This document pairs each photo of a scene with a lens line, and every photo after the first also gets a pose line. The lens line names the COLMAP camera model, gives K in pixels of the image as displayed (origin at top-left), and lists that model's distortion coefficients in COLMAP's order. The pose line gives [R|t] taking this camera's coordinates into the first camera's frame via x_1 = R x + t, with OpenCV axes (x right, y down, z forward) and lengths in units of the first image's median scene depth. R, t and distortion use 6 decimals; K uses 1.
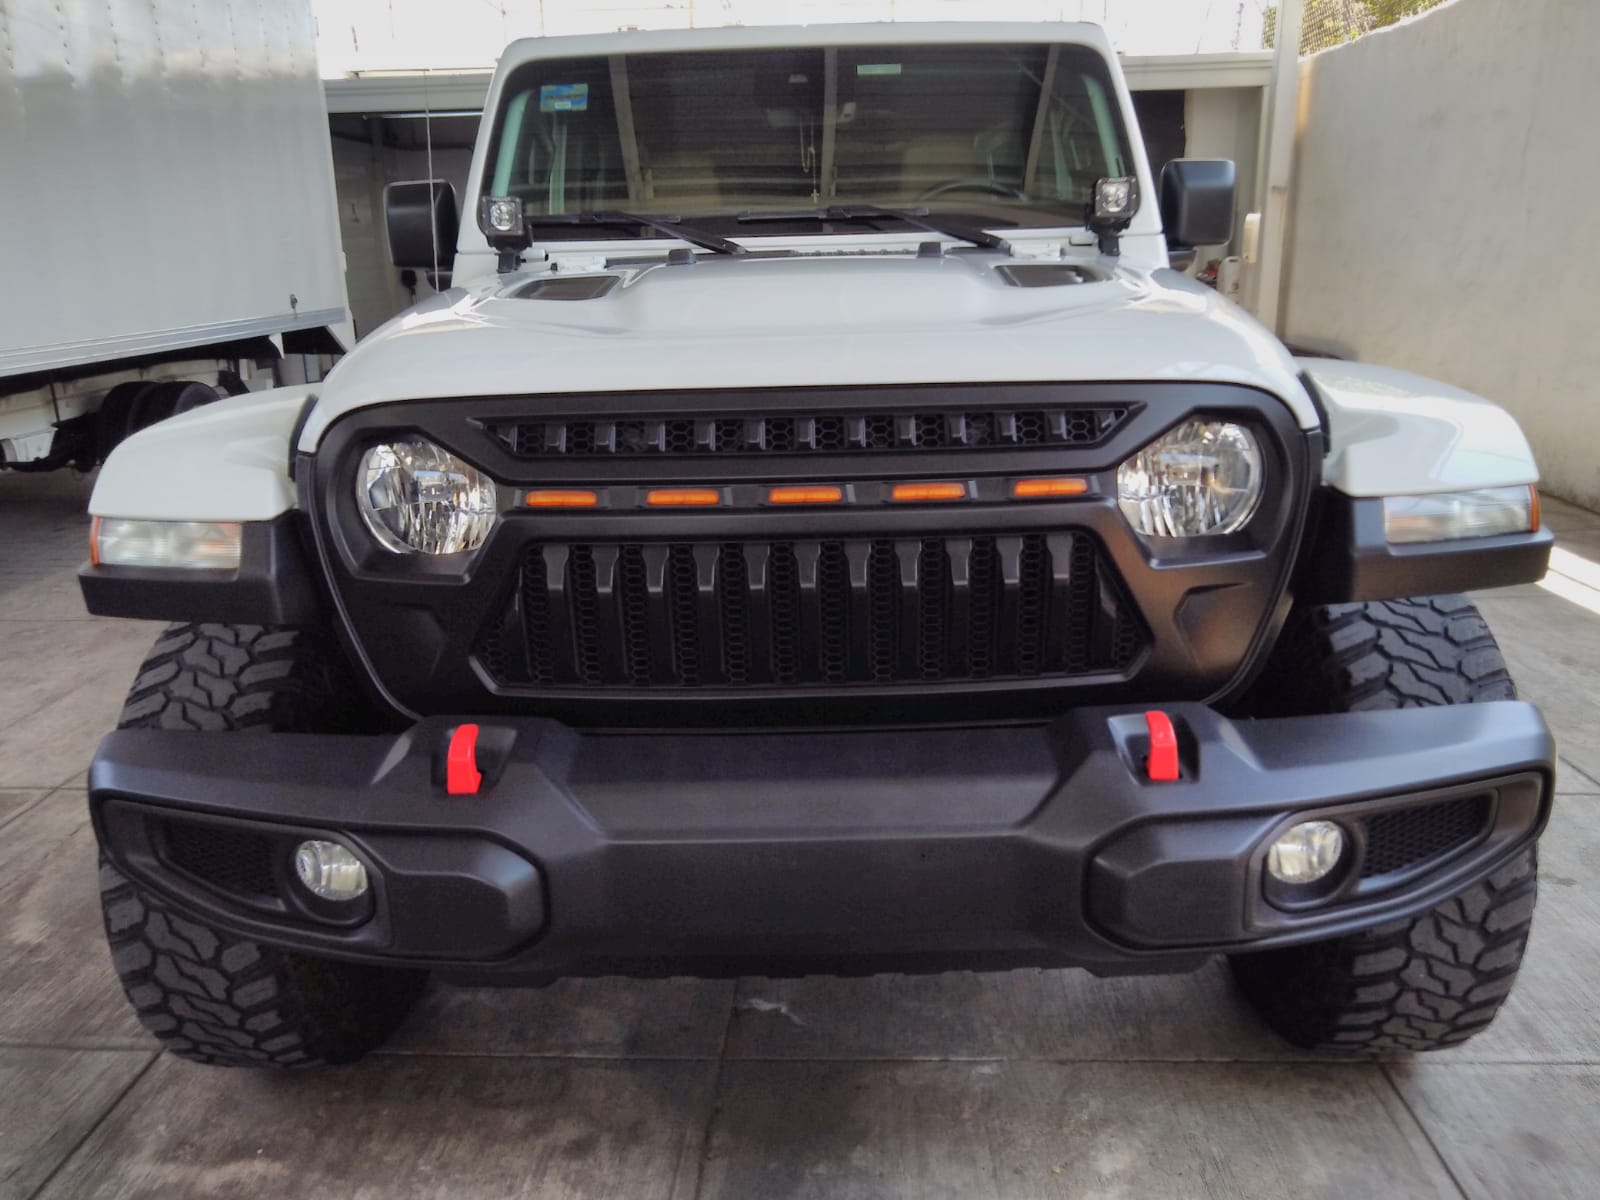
lens RADIAL K [[1245.2, 0, 800.0], [0, 1245.2, 600.0], [0, 0, 1]] dist [0.008256, -0.000166]
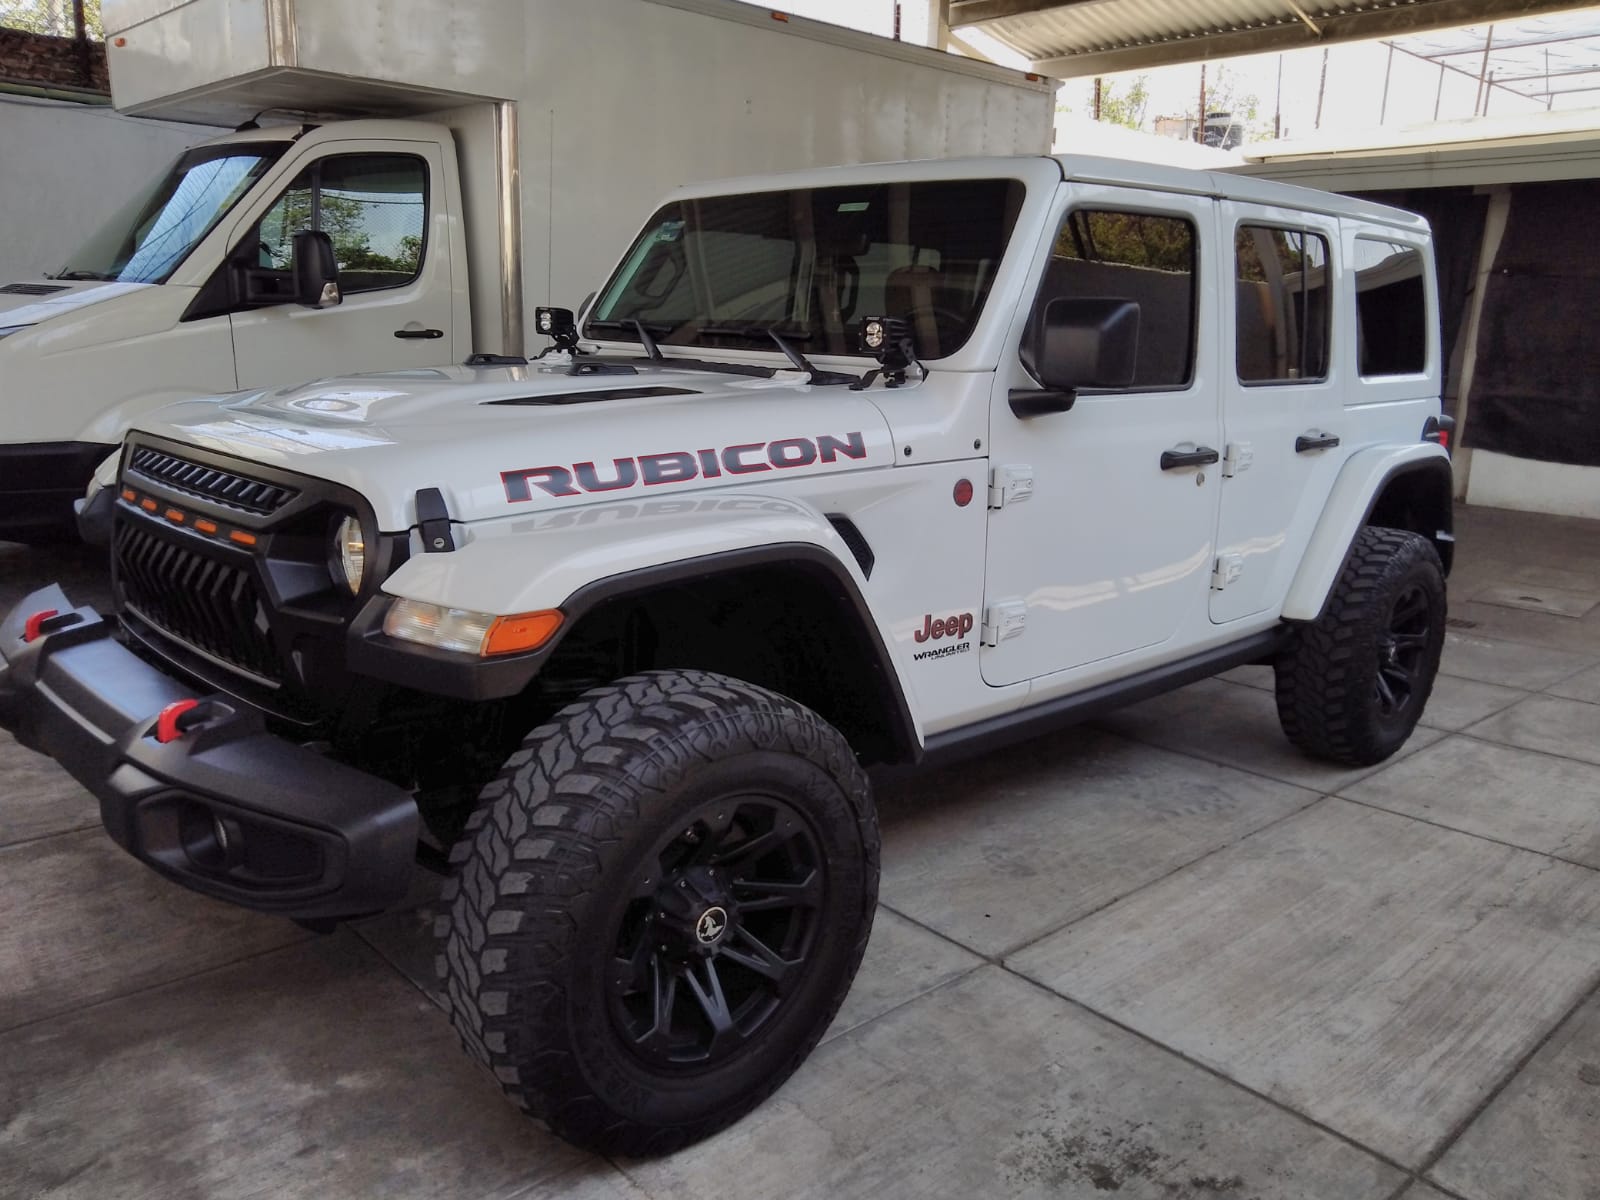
lens RADIAL K [[1226.6, 0, 800.0], [0, 1226.6, 600.0], [0, 0, 1]] dist [0.016029, 0.005778]
pose [[0.707743, 0.202228, -0.676907, 1.380957], [-0.234770, 0.971026, 0.044632, -0.198342], [0.666320, 0.127329, 0.734714, 0.333776]]
